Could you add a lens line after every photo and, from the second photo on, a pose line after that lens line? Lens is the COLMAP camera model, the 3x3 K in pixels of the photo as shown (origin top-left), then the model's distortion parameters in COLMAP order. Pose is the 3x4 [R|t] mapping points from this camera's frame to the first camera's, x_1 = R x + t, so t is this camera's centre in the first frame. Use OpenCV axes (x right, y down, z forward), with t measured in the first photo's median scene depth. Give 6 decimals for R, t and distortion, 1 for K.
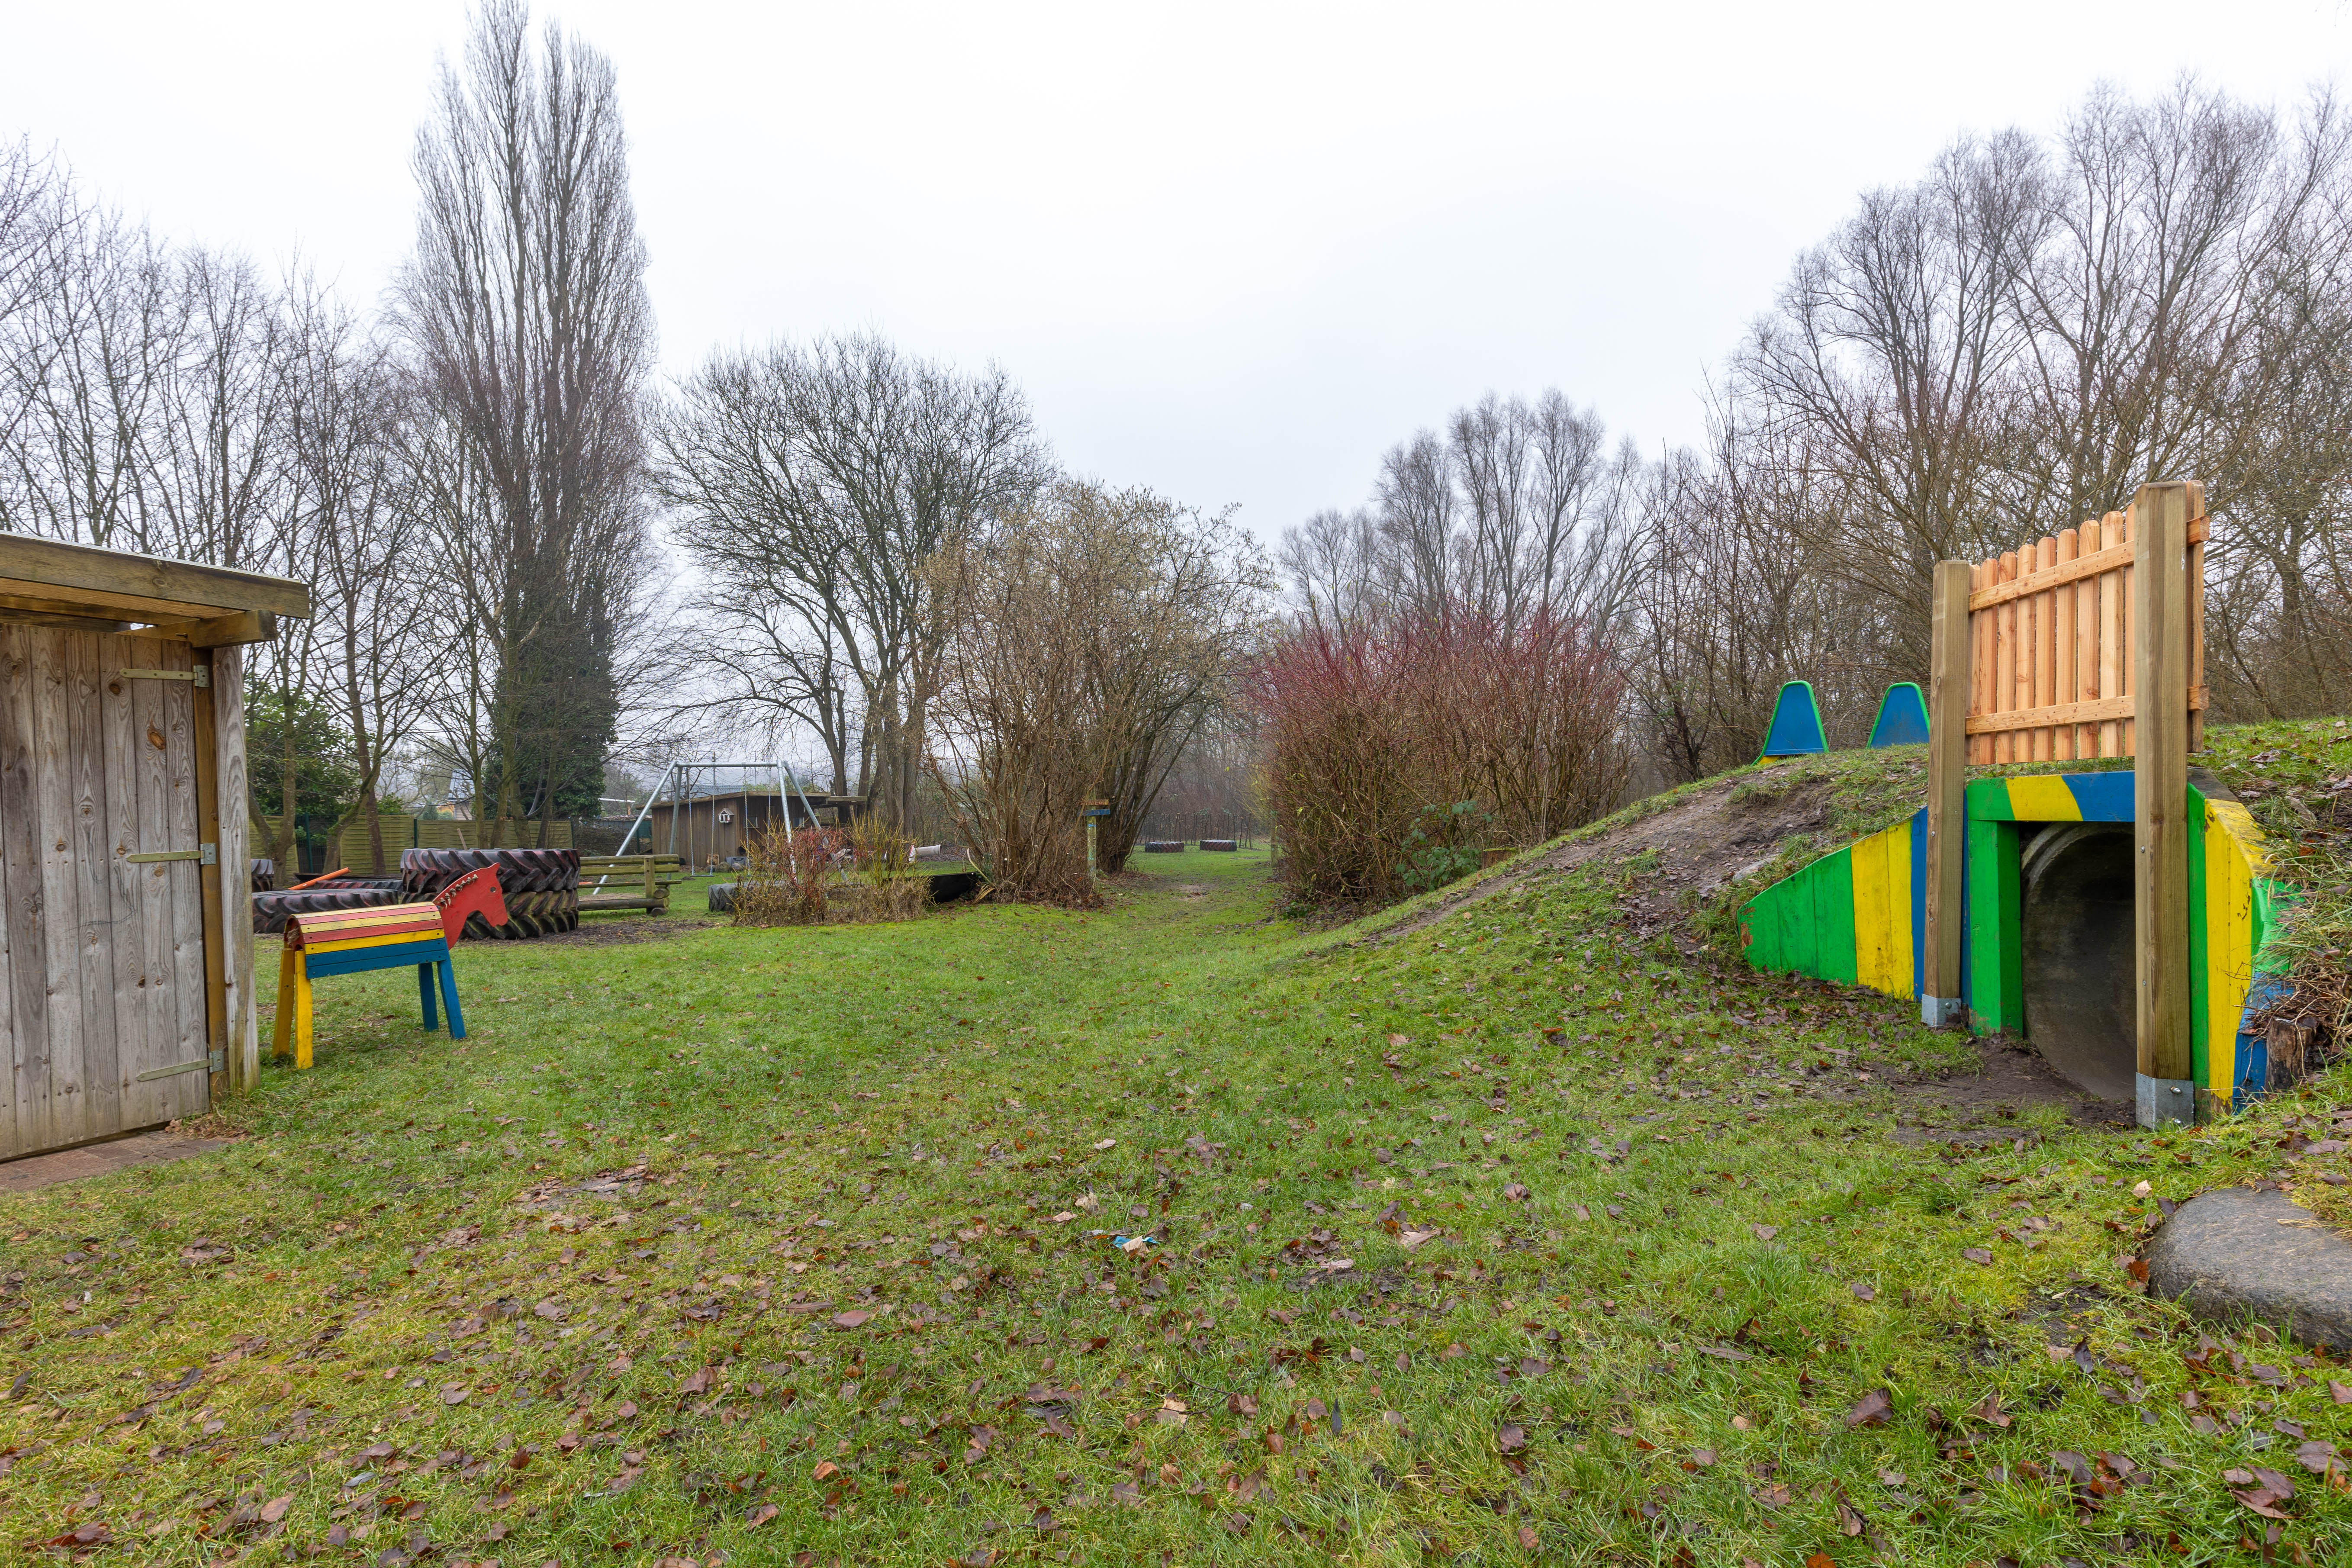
lens RADIAL K [[1080.1, 0, 1174.2], [0, 1080.1, 793.4], [0, 0, 1]] dist [0.001761, 0.001507]
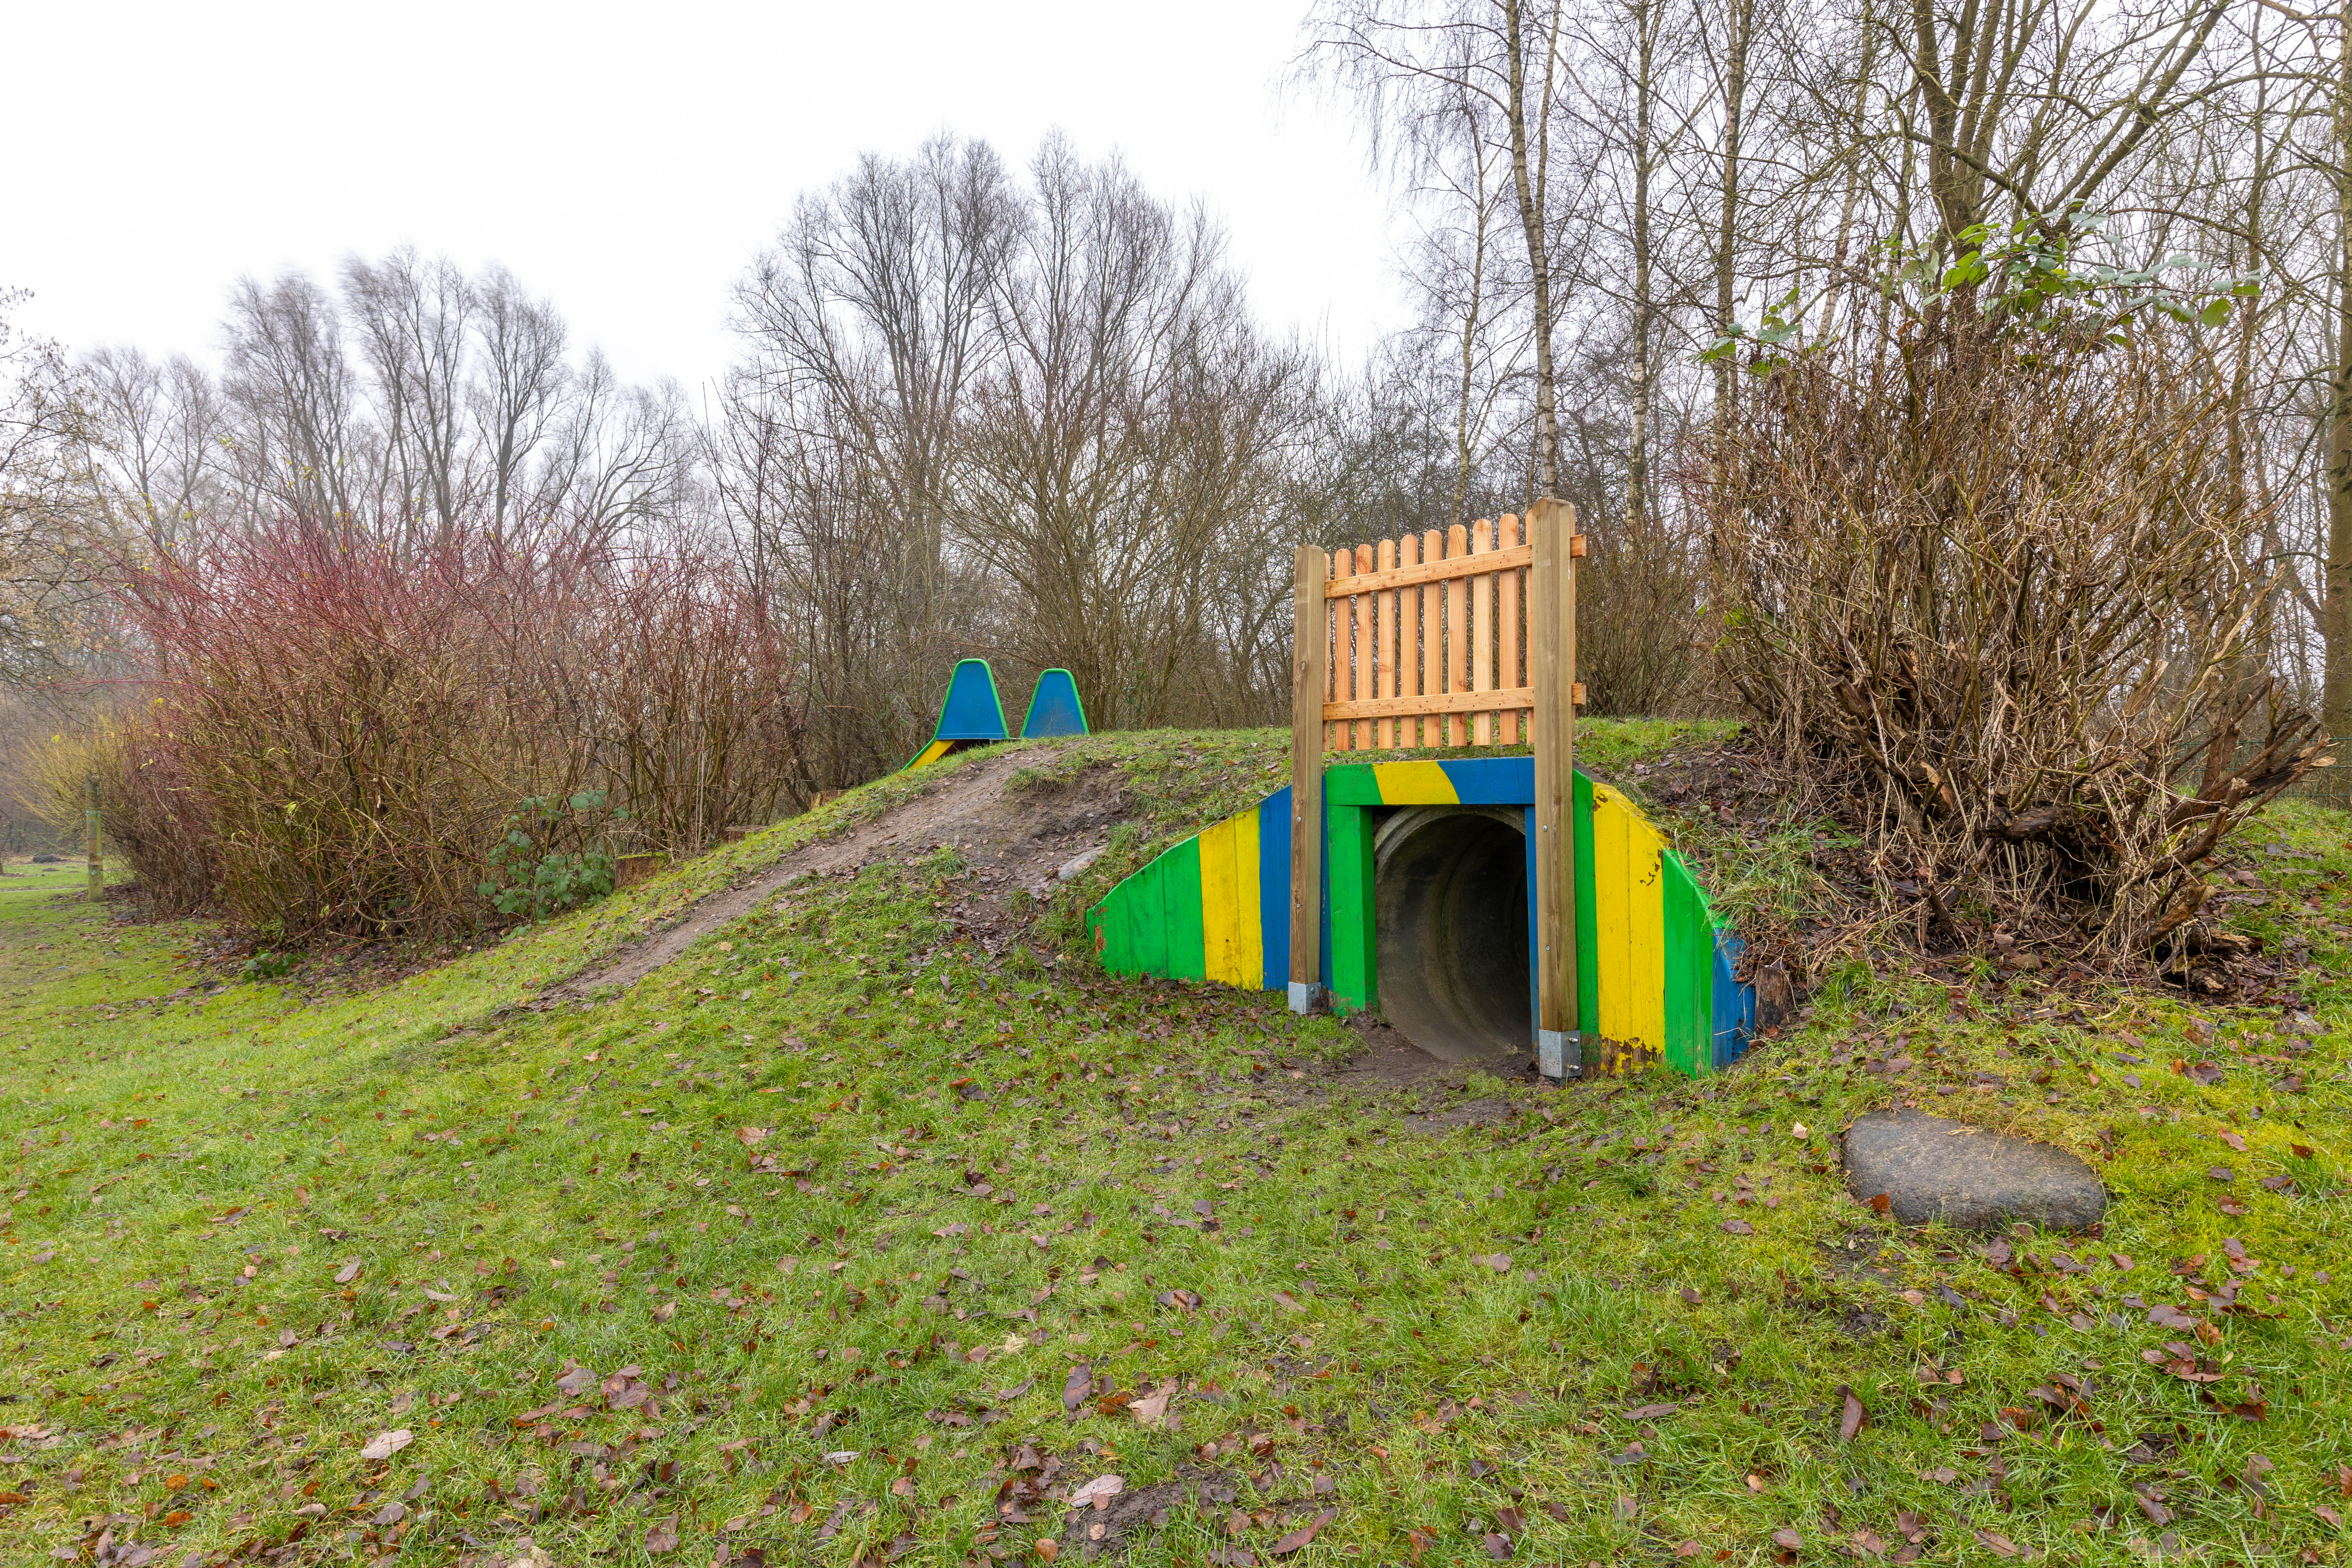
lens RADIAL K [[1304.7, 0, 1175.6], [0, 1304.7, 778.9], [0, 0, 1]] dist [0.001850, 0.001846]
pose [[0.677393, 0.003366, 0.735614, -0.108667], [-0.000880, 0.999993, -0.003766, 0.002124], [-0.735621, 0.001904, 0.677391, 0.116274]]
